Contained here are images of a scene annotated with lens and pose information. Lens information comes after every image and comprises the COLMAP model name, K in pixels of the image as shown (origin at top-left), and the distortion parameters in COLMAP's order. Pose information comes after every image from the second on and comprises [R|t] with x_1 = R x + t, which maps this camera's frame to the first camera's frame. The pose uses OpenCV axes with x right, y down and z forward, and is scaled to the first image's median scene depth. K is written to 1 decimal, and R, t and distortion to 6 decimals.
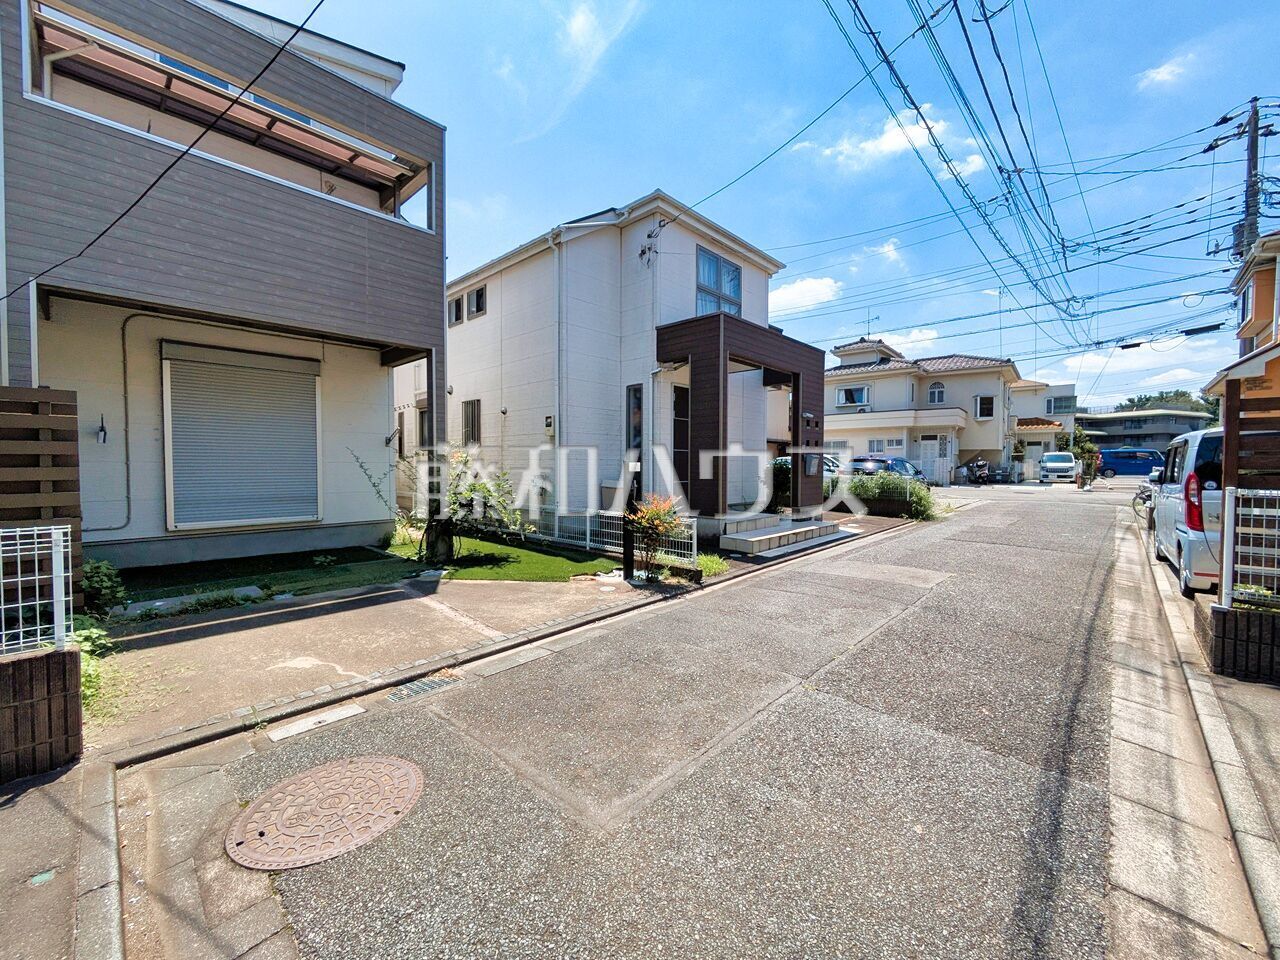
lens RADIAL K [[508.2, 0, 645.2], [0, 508.2, 477.8], [0, 0, 1]] dist [-0.002769, 0.002364]
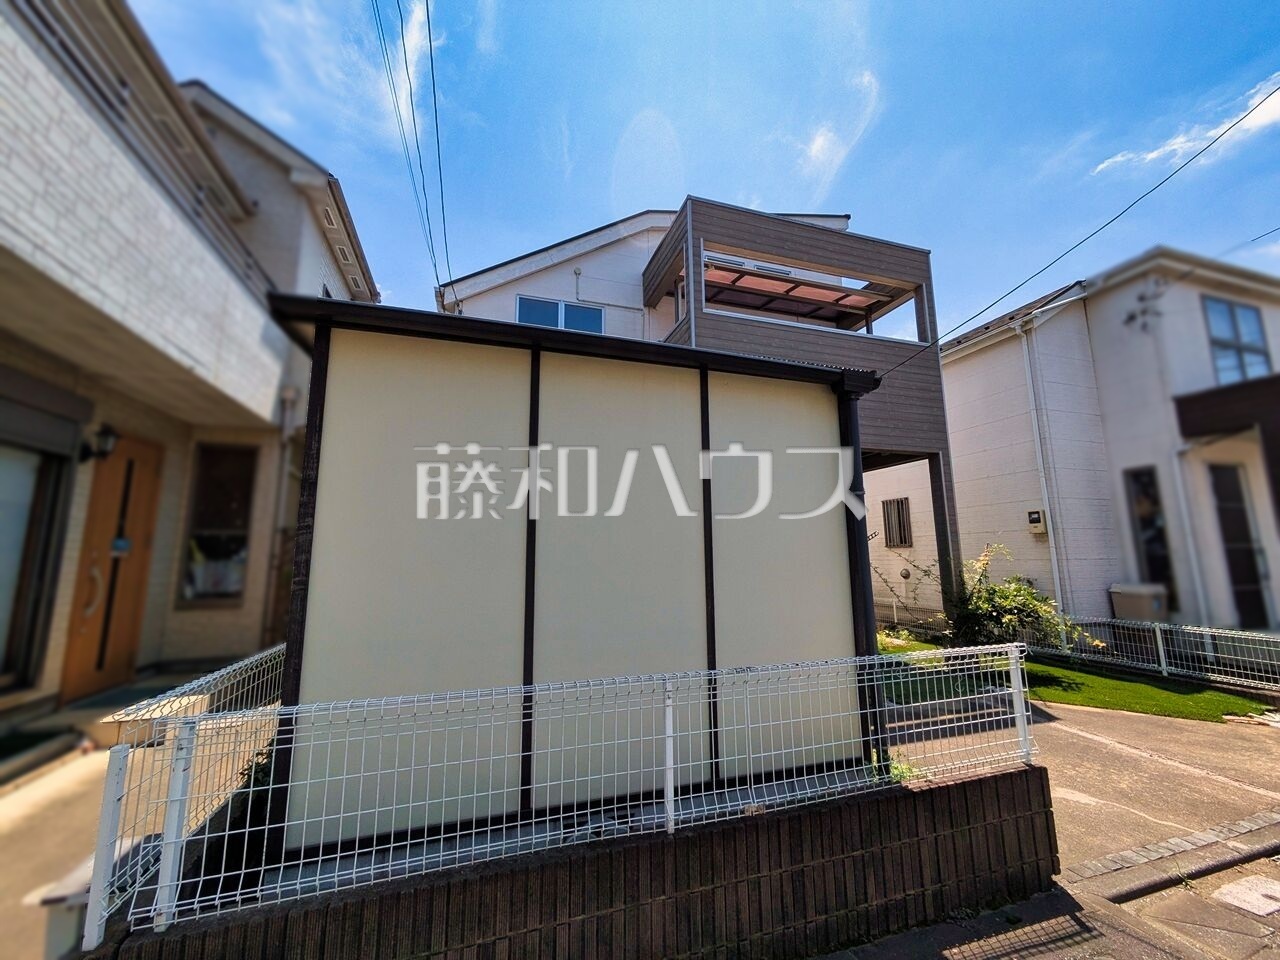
lens RADIAL K [[508.2, 0, 643.4], [0, 508.2, 476.7], [0, 0, 1]] dist [-0.002769, 0.002364]
pose [[0.875440, -0.087047, -0.475424, -0.500636], [-0.001385, 0.983192, -0.182567, -0.023257], [0.483325, 0.160484, 0.860605, -0.159521]]
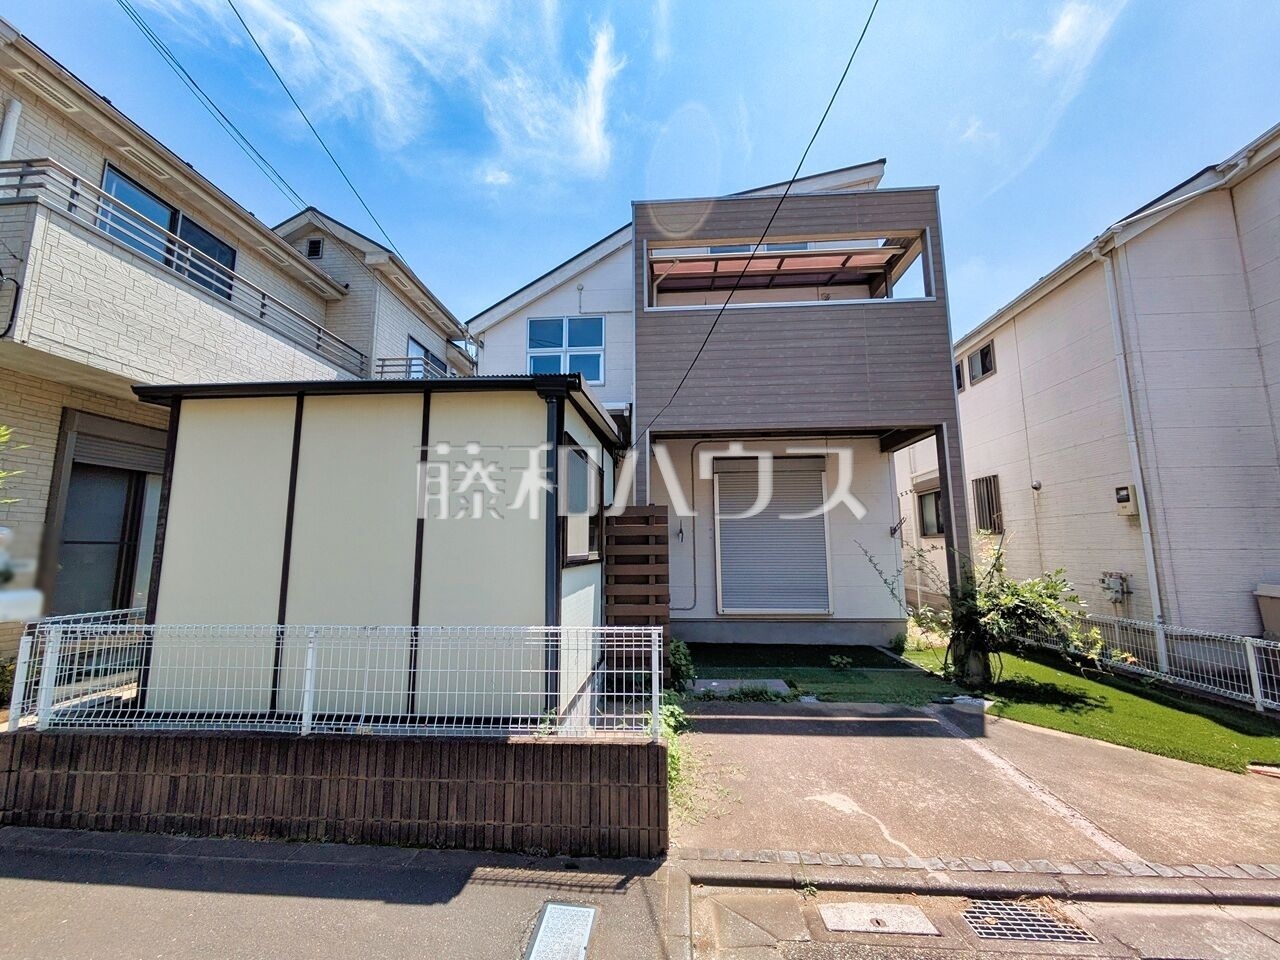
lens RADIAL K [[508.2, 0, 643.8], [0, 508.2, 477.2], [0, 0, 1]] dist [-0.002769, 0.002364]
pose [[0.630242, -0.114872, -0.767853, -0.093871], [-0.013947, 0.987159, -0.159128, -0.021404], [0.776273, 0.110999, 0.620547, 0.086056]]
